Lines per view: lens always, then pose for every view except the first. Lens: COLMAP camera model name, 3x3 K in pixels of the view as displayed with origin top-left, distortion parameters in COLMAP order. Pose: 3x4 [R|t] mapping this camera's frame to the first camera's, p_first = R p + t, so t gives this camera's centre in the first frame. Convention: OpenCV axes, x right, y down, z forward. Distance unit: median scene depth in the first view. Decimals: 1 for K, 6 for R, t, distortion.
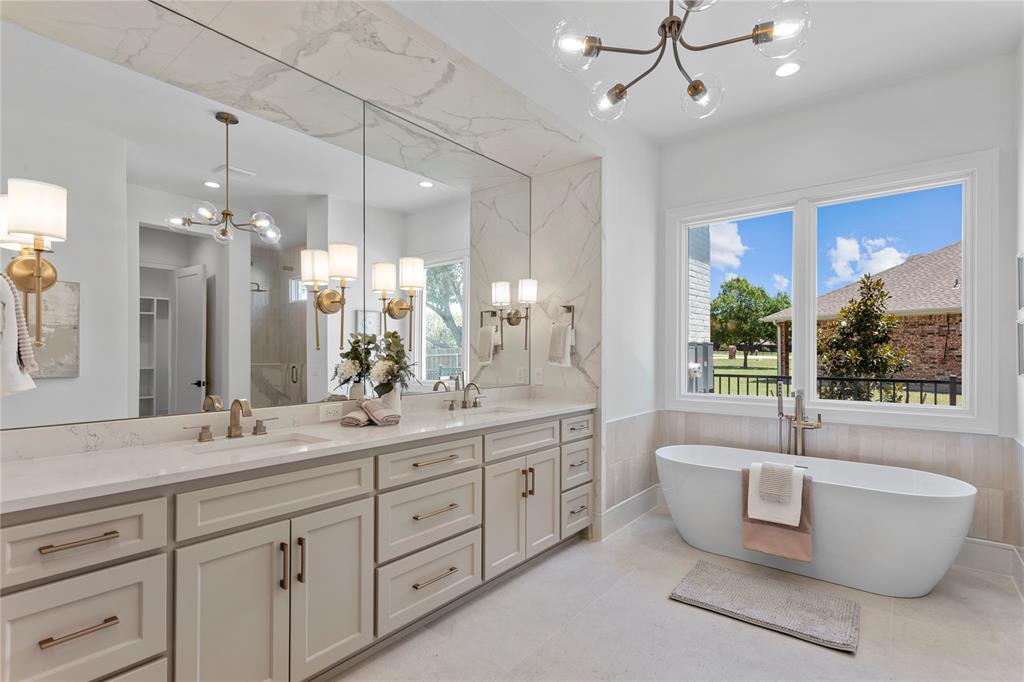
lens RADIAL K [[492.8, 0, 513.3], [0, 492.8, 351.7], [0, 0, 1]] dist [0.003886, 0.001052]
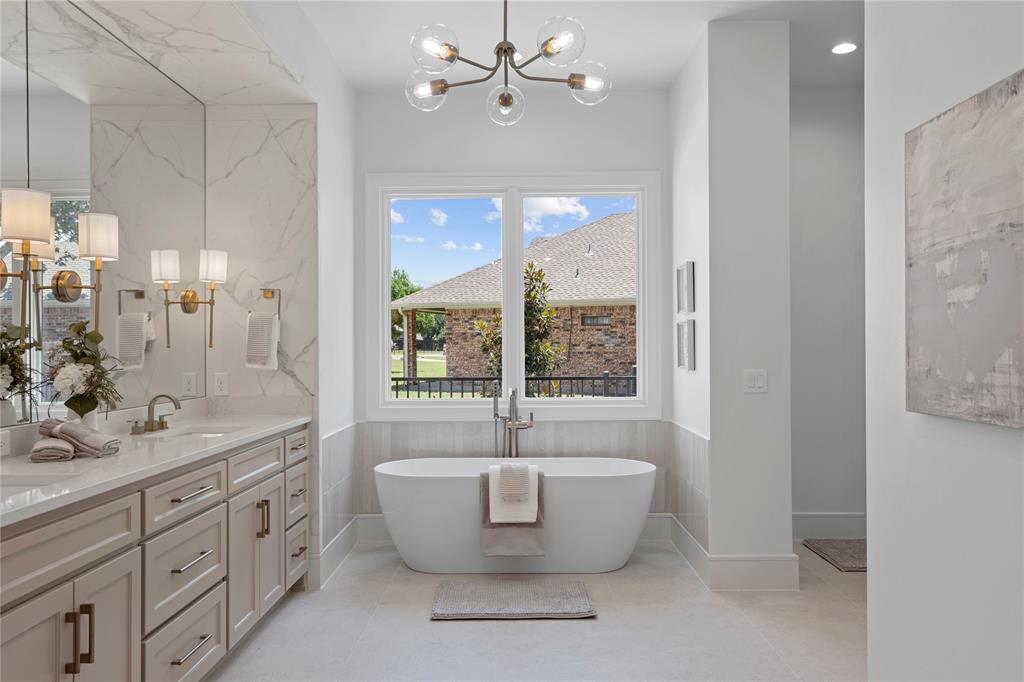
lens RADIAL K [[756.8, 0, 514.3], [0, 756.8, 349.8], [0, 0, 1]] dist [0.001400, 0.004148]
pose [[0.786135, -0.005705, 0.618029, -0.326277], [0.005747, 0.999982, 0.001920, -0.000204], [-0.618029, 0.002043, 0.786153, -0.149200]]
